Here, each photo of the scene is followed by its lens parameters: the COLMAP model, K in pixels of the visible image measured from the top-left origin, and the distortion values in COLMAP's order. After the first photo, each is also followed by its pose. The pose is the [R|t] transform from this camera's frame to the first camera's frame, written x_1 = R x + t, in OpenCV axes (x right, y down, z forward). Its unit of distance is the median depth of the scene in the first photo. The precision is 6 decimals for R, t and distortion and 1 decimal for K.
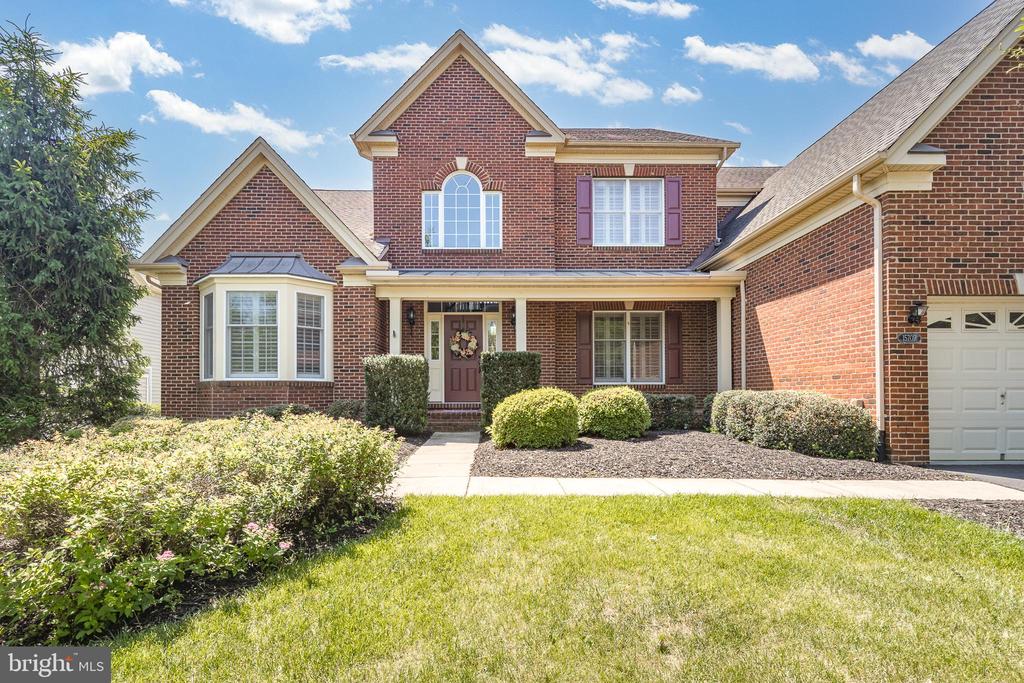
lens RADIAL K [[501.4, 0, 504.5], [0, 501.4, 389.1], [0, 0, 1]] dist [0.002702, -0.001224]
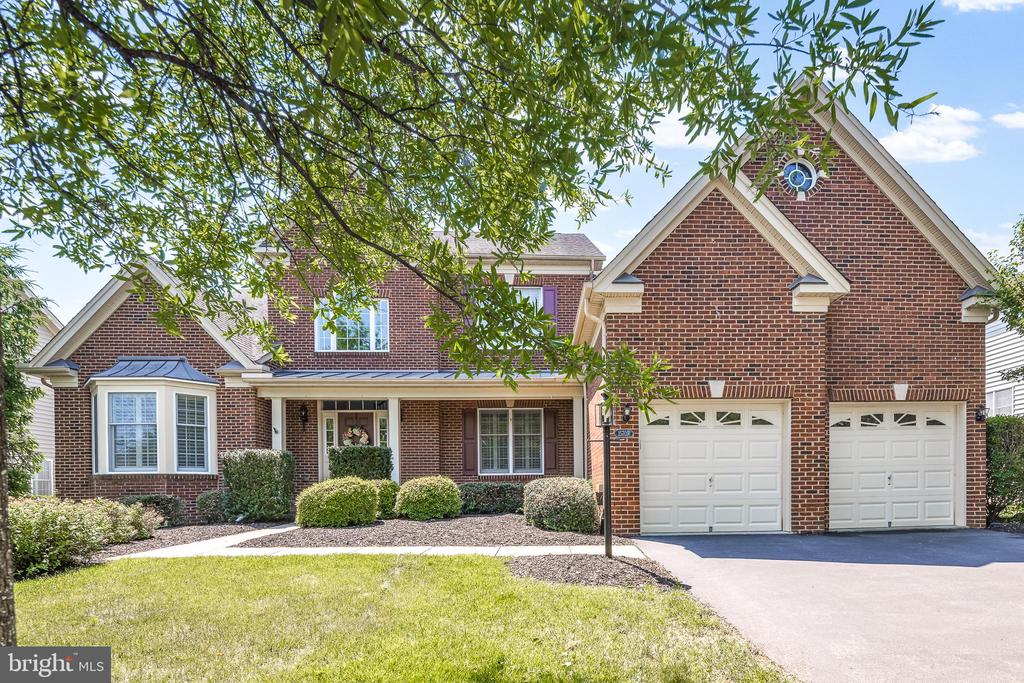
lens RADIAL K [[512.9, 0, 568.3], [0, 512.9, 494.1], [0, 0, 1]] dist [0.003829, -0.001496]
pose [[0.999216, -0.010269, 0.038223, 0.402462], [0.009477, 0.999738, 0.020852, 0.012762], [-0.038427, -0.020473, 0.999052, -0.165778]]
